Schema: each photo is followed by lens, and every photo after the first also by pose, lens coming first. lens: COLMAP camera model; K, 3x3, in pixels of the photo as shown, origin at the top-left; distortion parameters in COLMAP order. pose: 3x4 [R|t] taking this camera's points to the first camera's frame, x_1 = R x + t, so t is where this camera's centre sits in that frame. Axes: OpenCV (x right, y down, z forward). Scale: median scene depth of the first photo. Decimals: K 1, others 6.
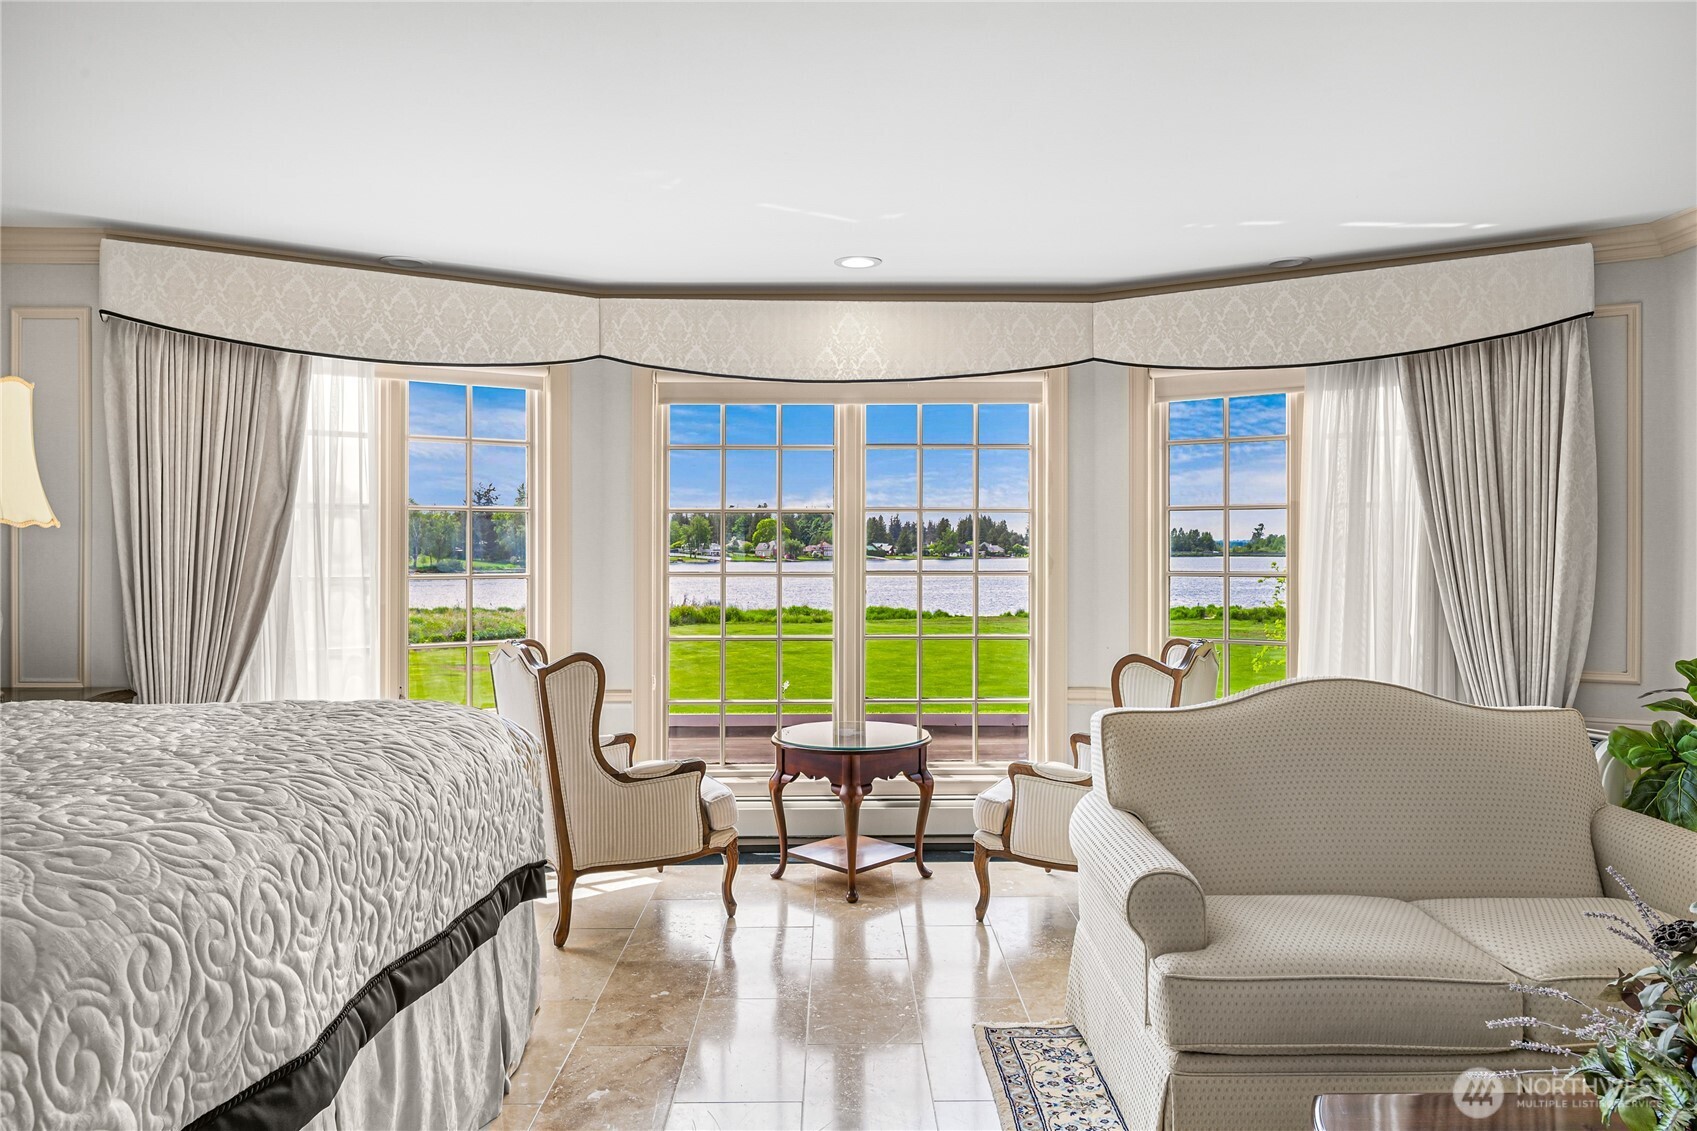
lens RADIAL K [[1128.6, 0, 848.6], [0, 1128.6, 557.3], [0, 0, 1]] dist [-0.002560, 0.000355]
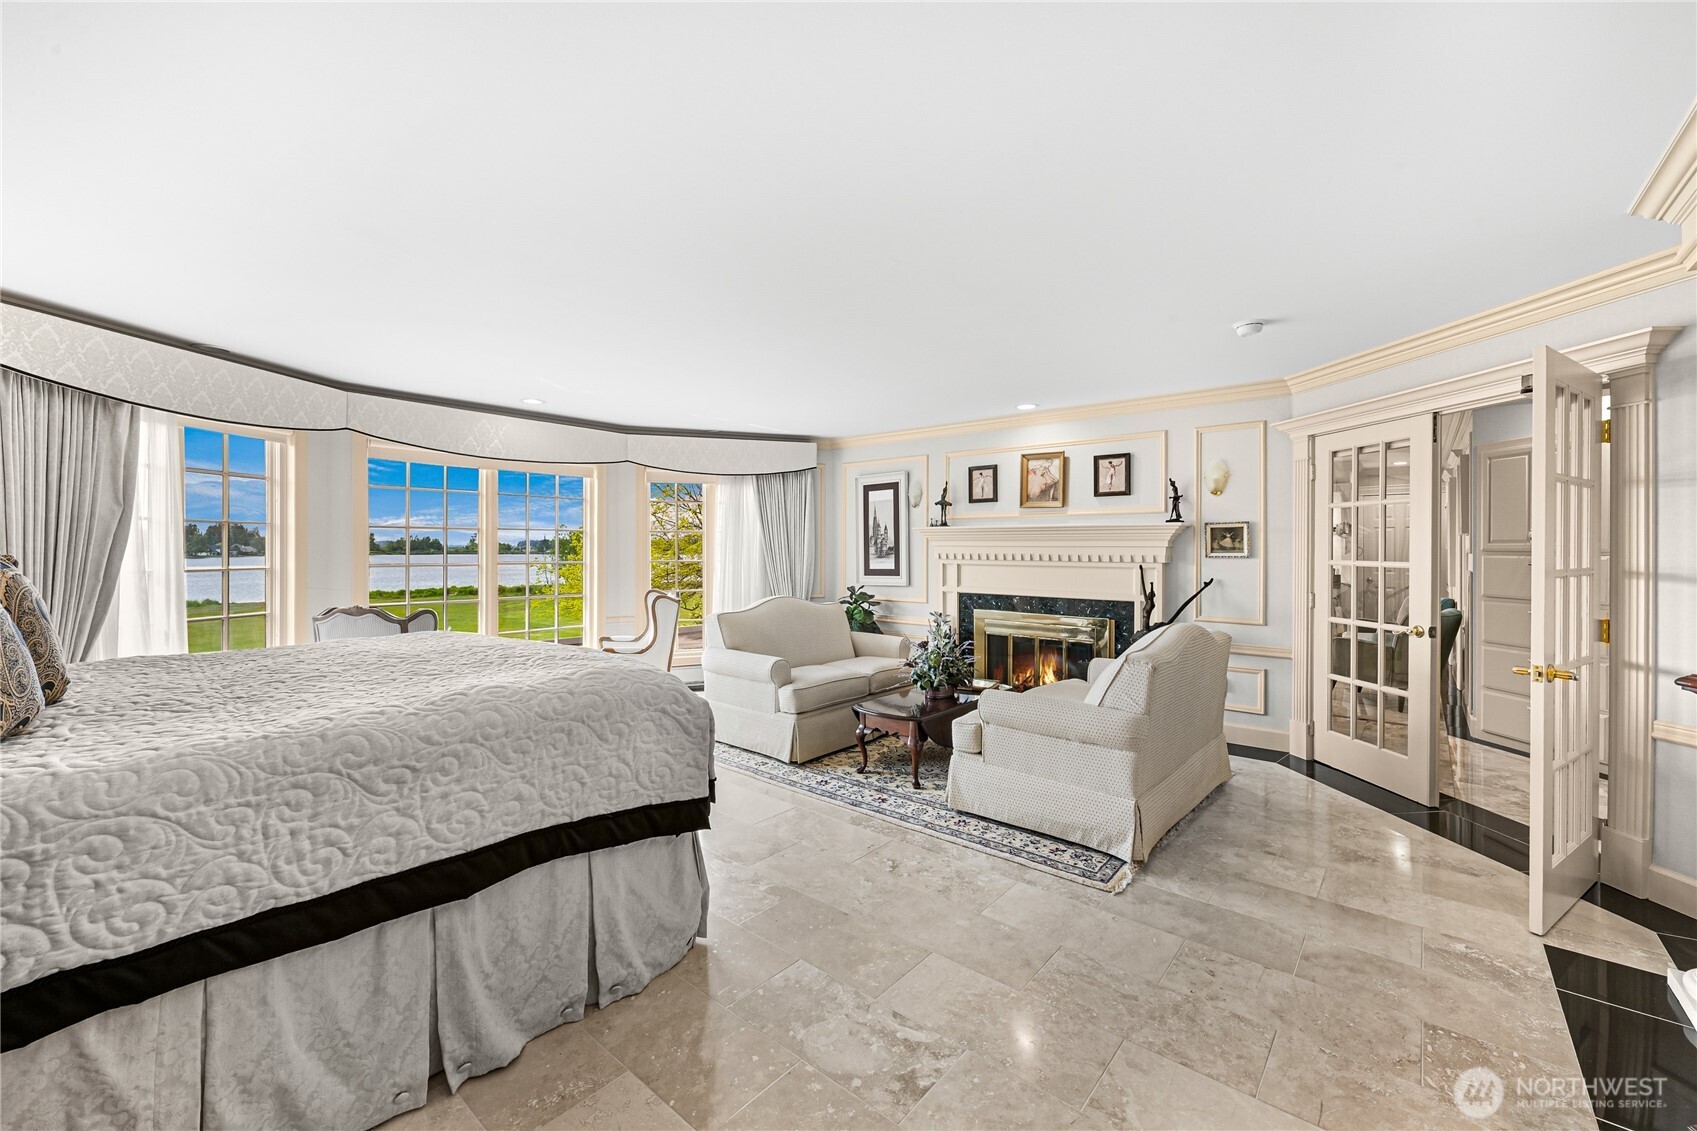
lens RADIAL K [[680.0, 0, 849.9], [0, 680.0, 552.9], [0, 0, 1]] dist [0.001850, 0.000154]
pose [[0.654626, -0.003910, 0.755943, -0.526675], [0.005498, 0.999985, 0.000411, -0.000268], [-0.755933, 0.003887, 0.654637, -0.169872]]
